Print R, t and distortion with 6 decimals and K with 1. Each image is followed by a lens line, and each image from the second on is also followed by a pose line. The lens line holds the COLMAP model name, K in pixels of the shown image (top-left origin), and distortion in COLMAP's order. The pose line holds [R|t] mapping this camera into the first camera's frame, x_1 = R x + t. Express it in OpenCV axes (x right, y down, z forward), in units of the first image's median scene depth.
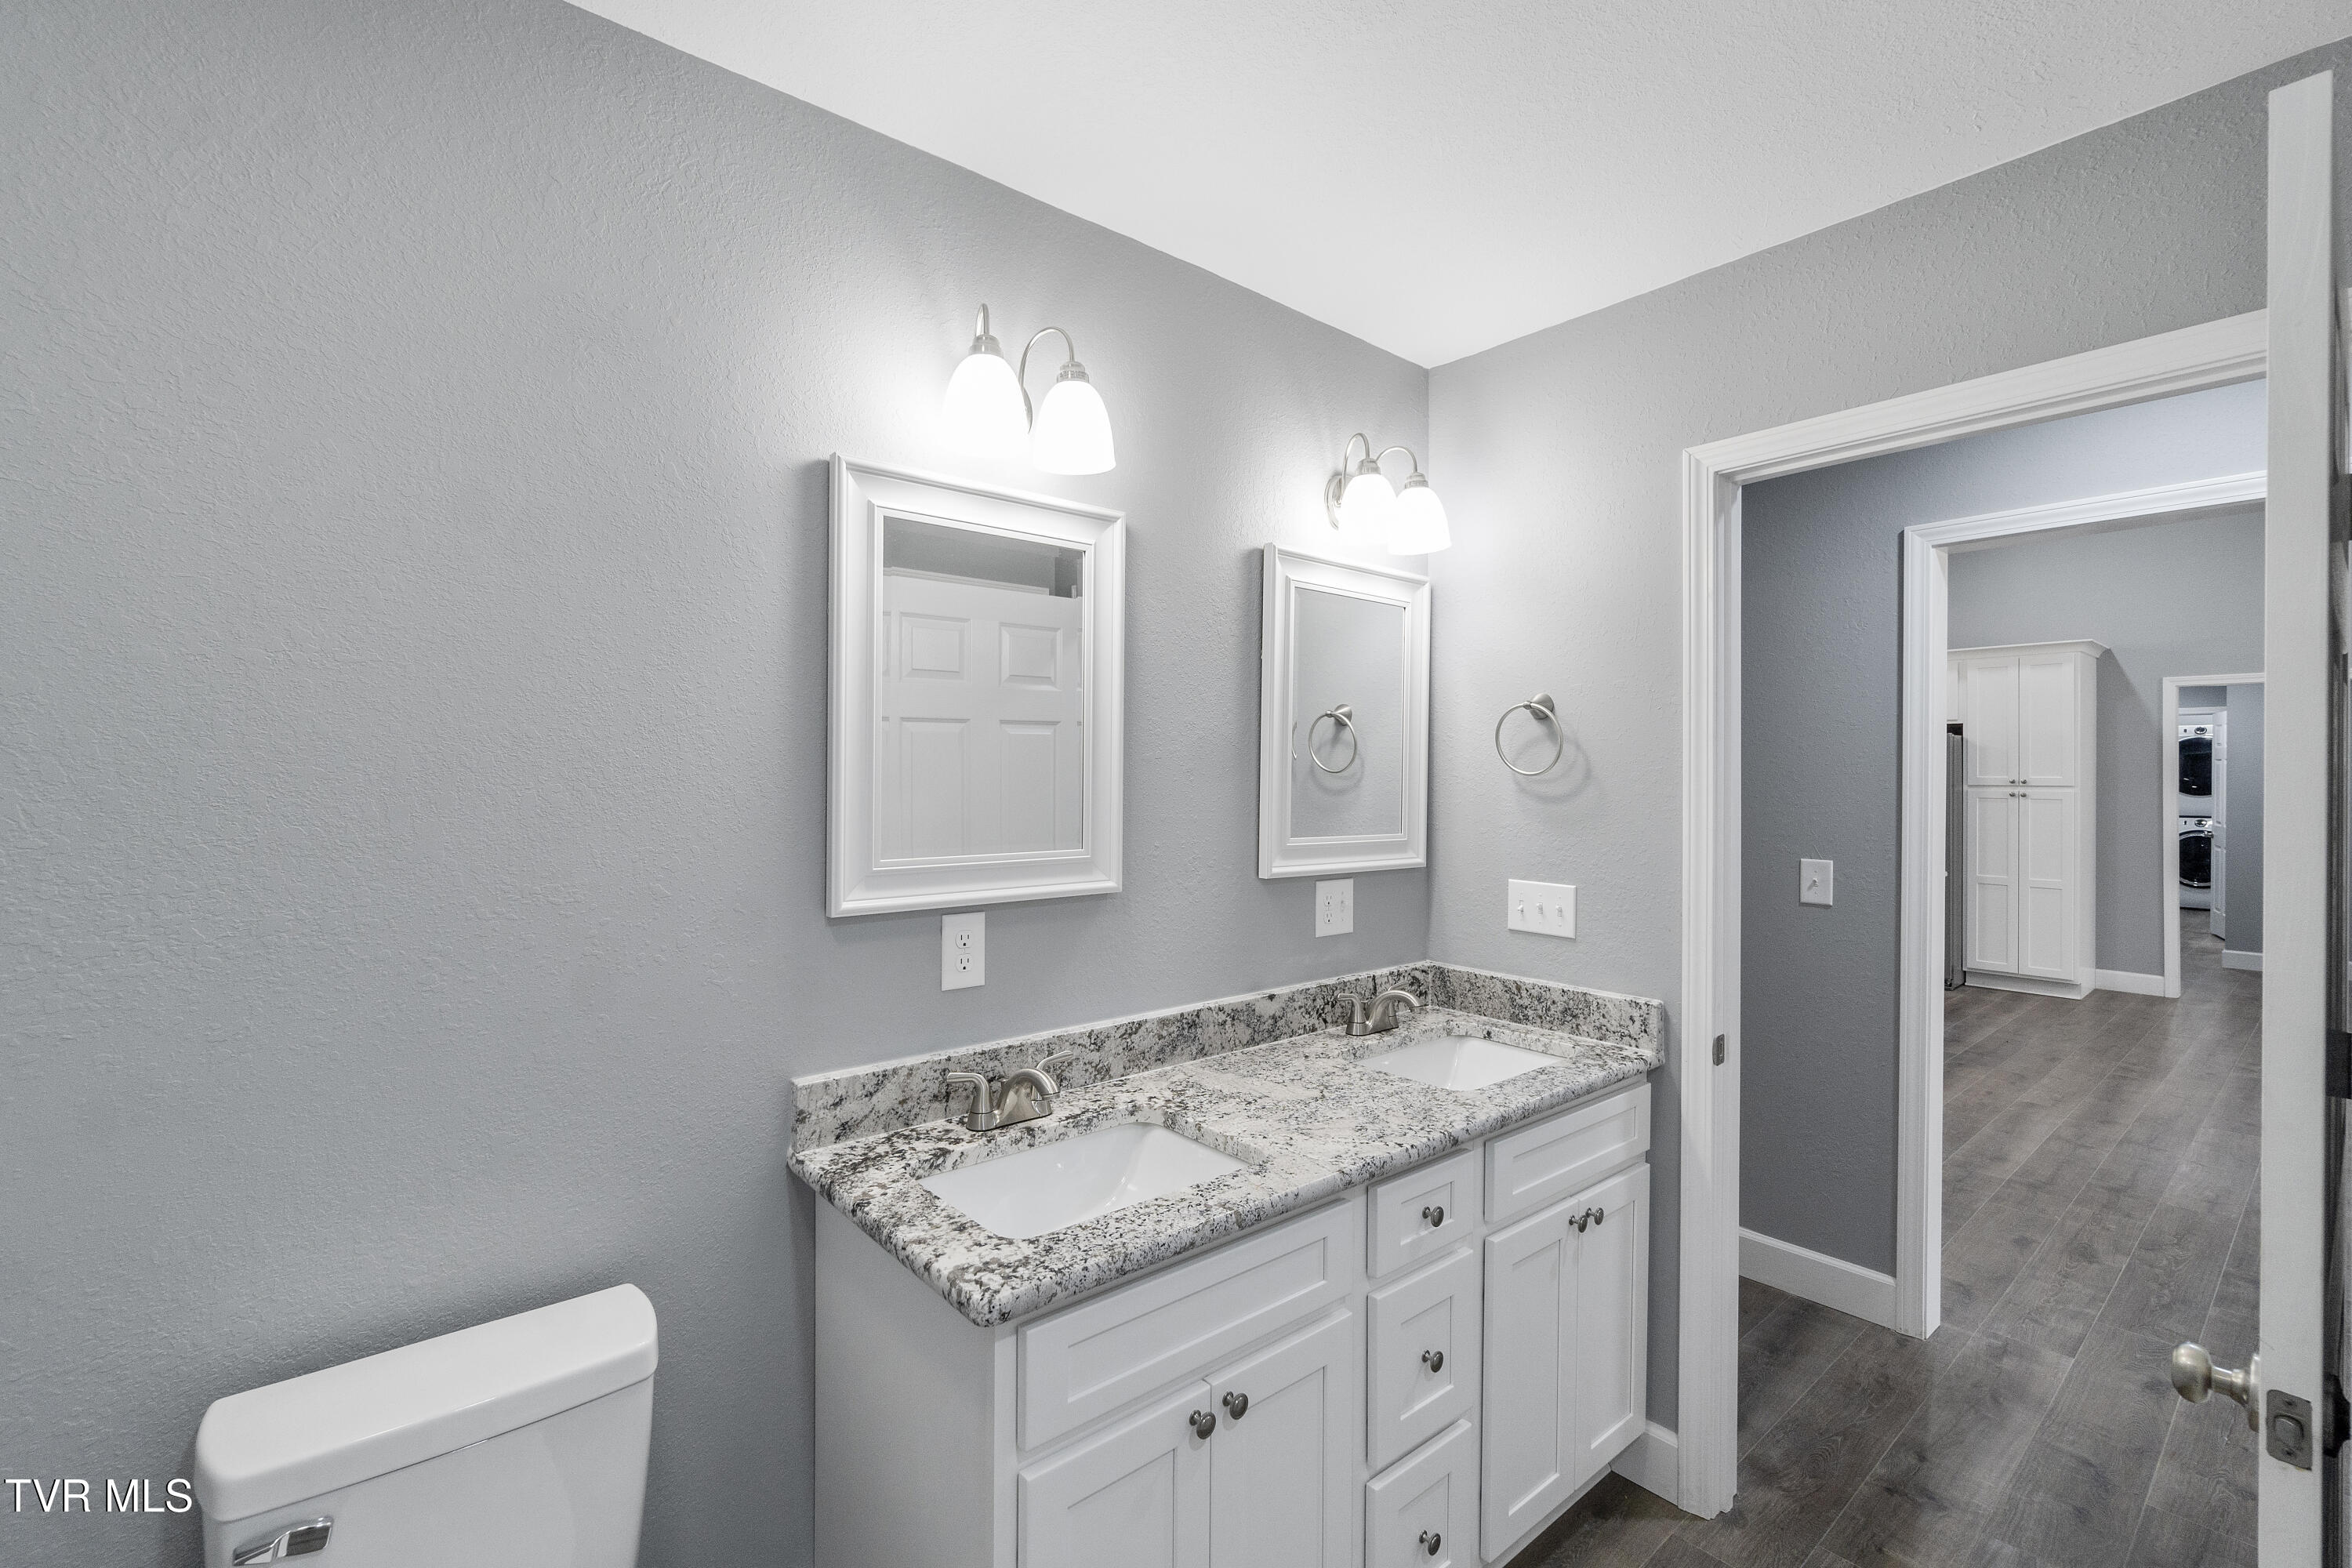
lens RADIAL K [[1016.9, 0, 1160.2], [0, 1016.9, 790.1], [0, 0, 1]] dist [-0.004436, 0.001617]
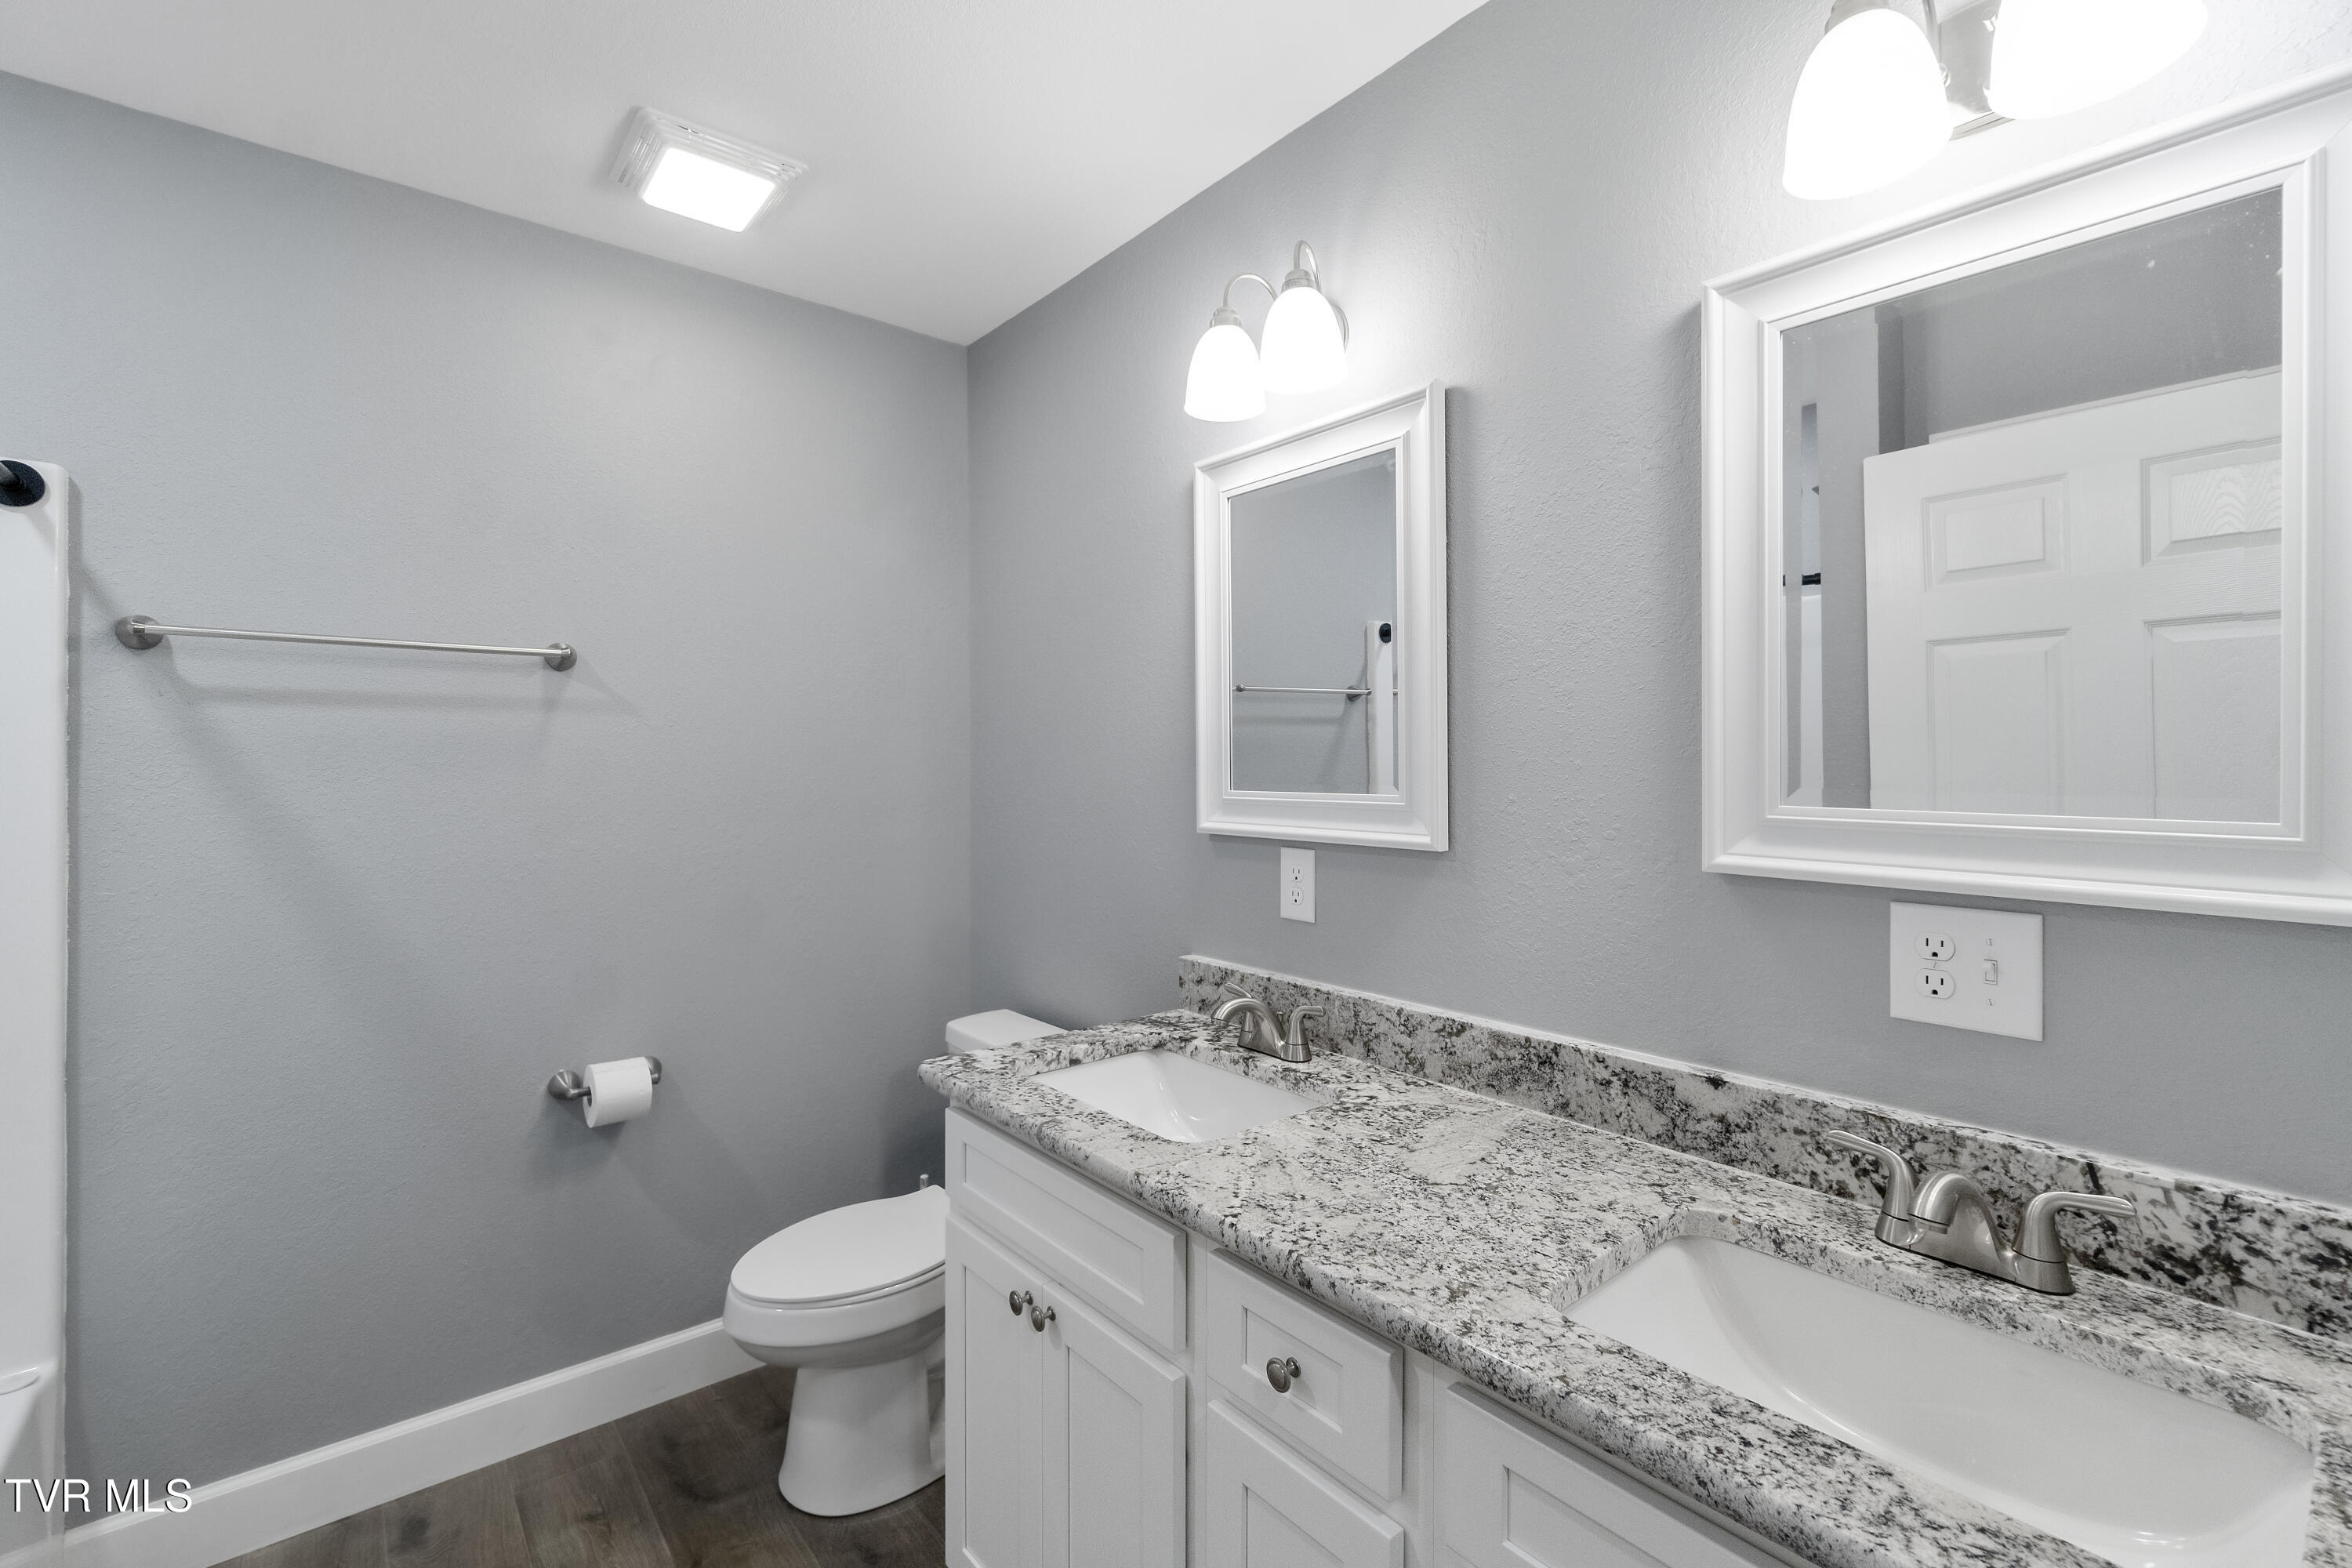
lens RADIAL K [[1016.9, 0, 1160.1], [0, 1016.9, 772.4], [0, 0, 1]] dist [-0.004436, 0.001617]
pose [[-0.006269, 0.005237, -0.999967, 0.784248], [-0.012162, 0.999912, 0.005312, 0.037829], [0.999906, 0.012195, -0.006205, 0.805785]]
